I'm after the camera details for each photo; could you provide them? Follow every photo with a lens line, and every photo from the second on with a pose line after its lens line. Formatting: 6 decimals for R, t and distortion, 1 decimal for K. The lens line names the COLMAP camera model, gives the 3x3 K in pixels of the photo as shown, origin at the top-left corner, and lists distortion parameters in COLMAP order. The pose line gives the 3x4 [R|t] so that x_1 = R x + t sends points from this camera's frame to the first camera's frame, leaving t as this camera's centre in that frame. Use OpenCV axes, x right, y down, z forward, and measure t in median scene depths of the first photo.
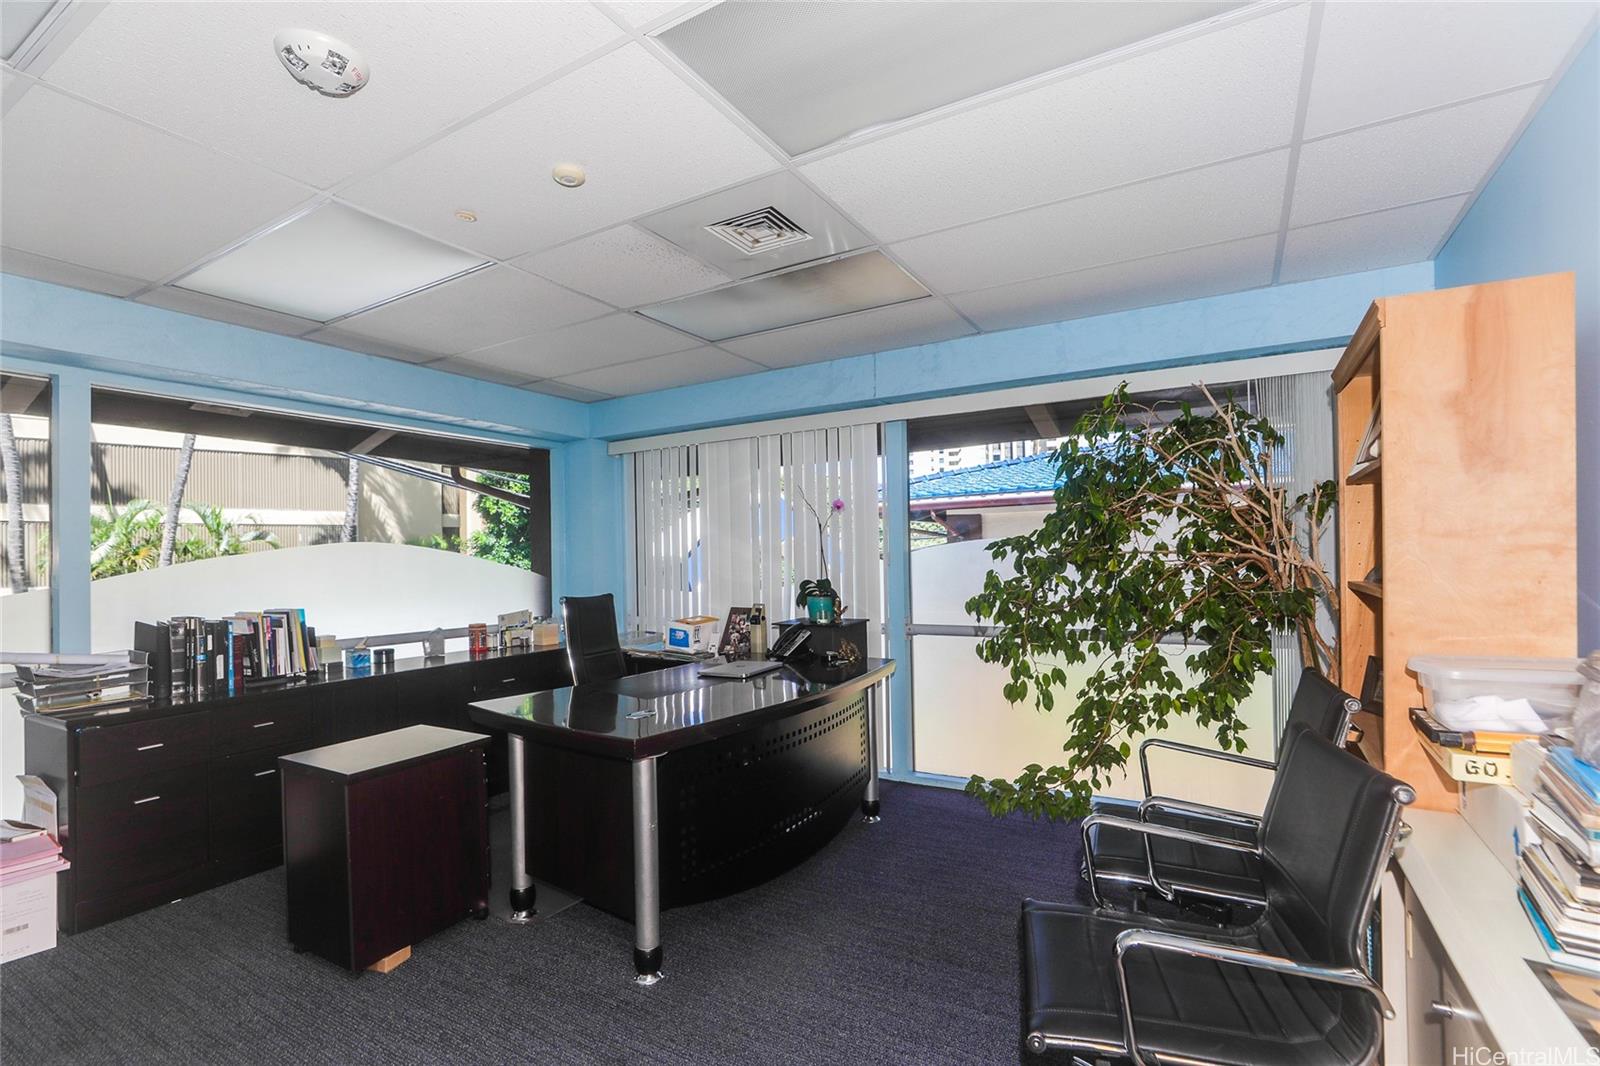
lens RADIAL K [[727.2, 0, 800.0], [0, 727.2, 533.0], [0, 0, 1]] dist [-0.041901, 0.012508]
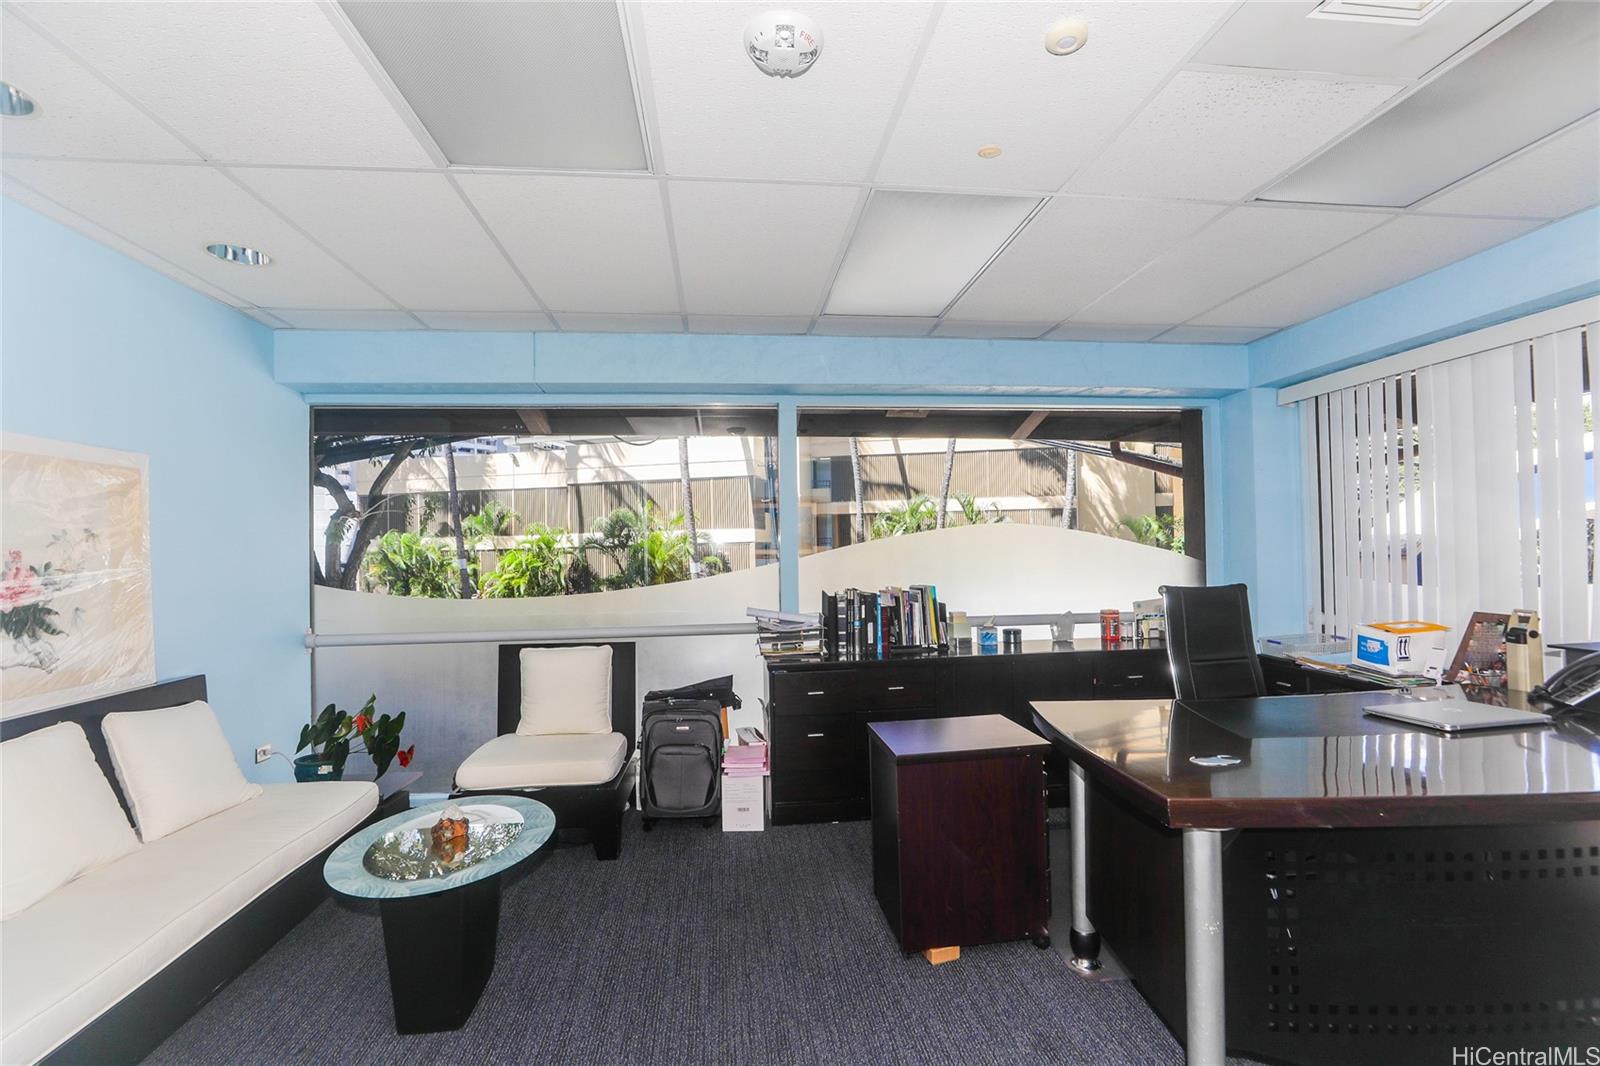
lens RADIAL K [[727.2, 0, 800.0], [0, 727.2, 533.0], [0, 0, 1]] dist [-0.041901, 0.012508]
pose [[0.597540, -0.010197, -0.801774, 0.064645], [0.033155, 0.999378, 0.012000, 0.005895], [0.801153, -0.033754, 0.597507, 0.180584]]
